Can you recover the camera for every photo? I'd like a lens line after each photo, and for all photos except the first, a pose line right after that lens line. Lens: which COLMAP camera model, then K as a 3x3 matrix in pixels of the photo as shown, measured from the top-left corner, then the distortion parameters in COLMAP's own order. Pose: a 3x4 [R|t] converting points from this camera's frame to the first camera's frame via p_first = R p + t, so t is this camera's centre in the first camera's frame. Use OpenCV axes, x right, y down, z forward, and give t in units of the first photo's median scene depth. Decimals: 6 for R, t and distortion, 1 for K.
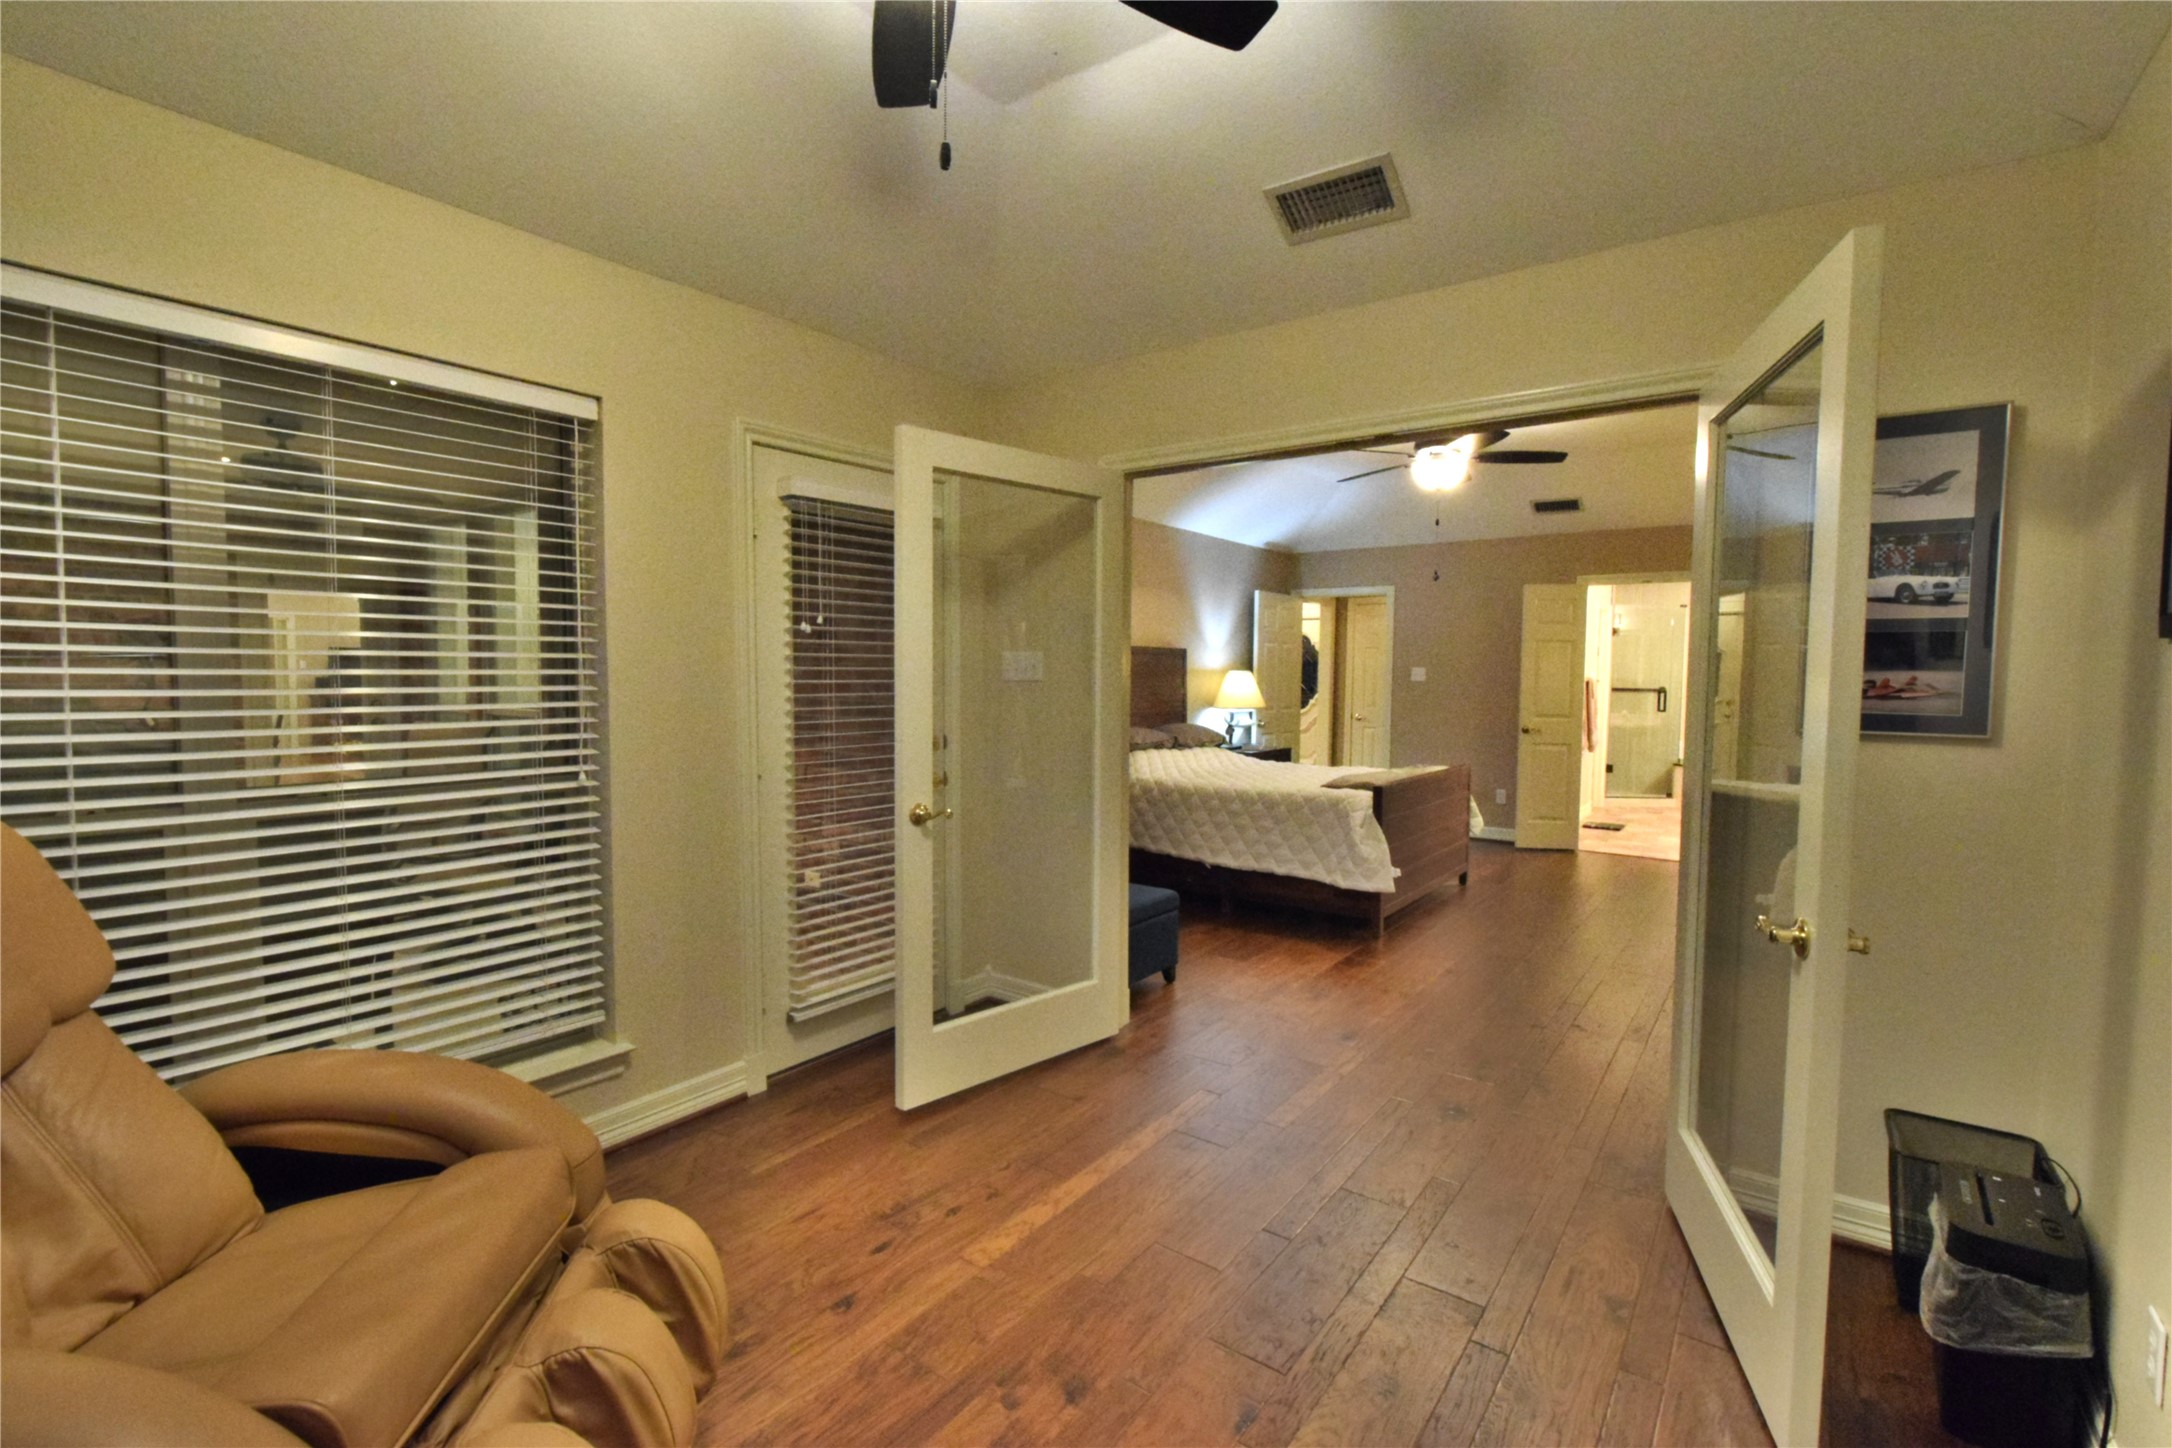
lens RADIAL K [[955.0, 0, 1086.8], [0, 955.0, 723.8], [0, 0, 1]] dist [0.000711, -0.000043]
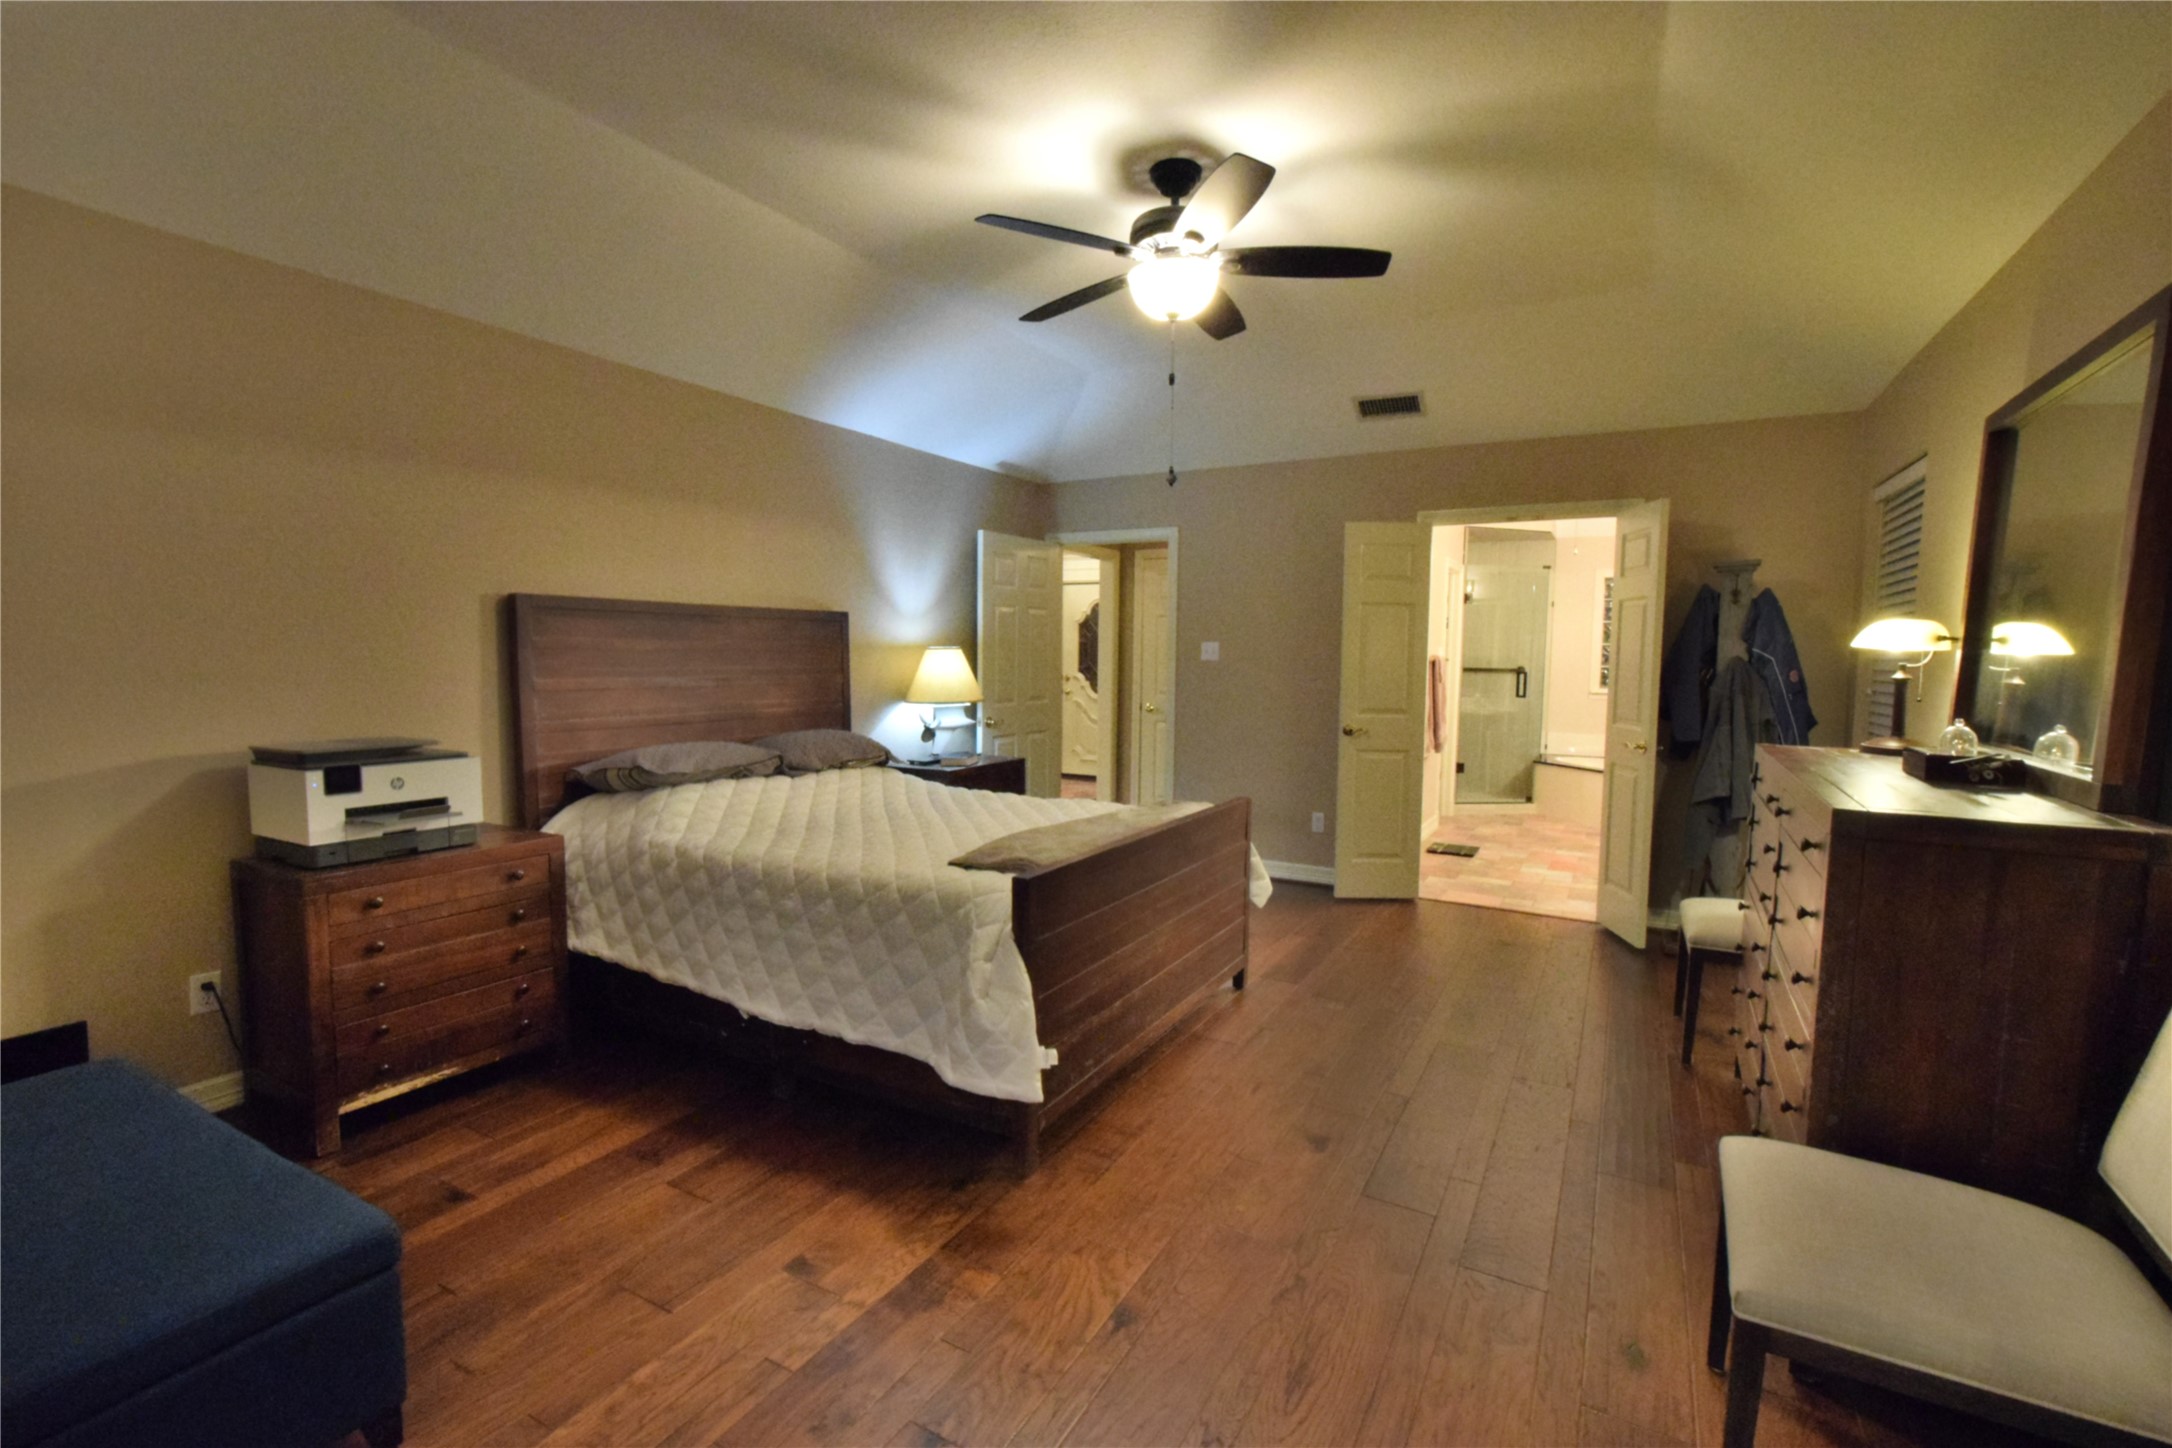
lens RADIAL K [[955.0, 0, 1085.8], [0, 955.0, 727.9], [0, 0, 1]] dist [0.000711, -0.000043]
pose [[0.991955, -0.010097, 0.126189, 0.181542], [0.006412, 0.999542, 0.029576, -0.017982], [-0.126429, -0.028529, 0.991565, 0.331356]]
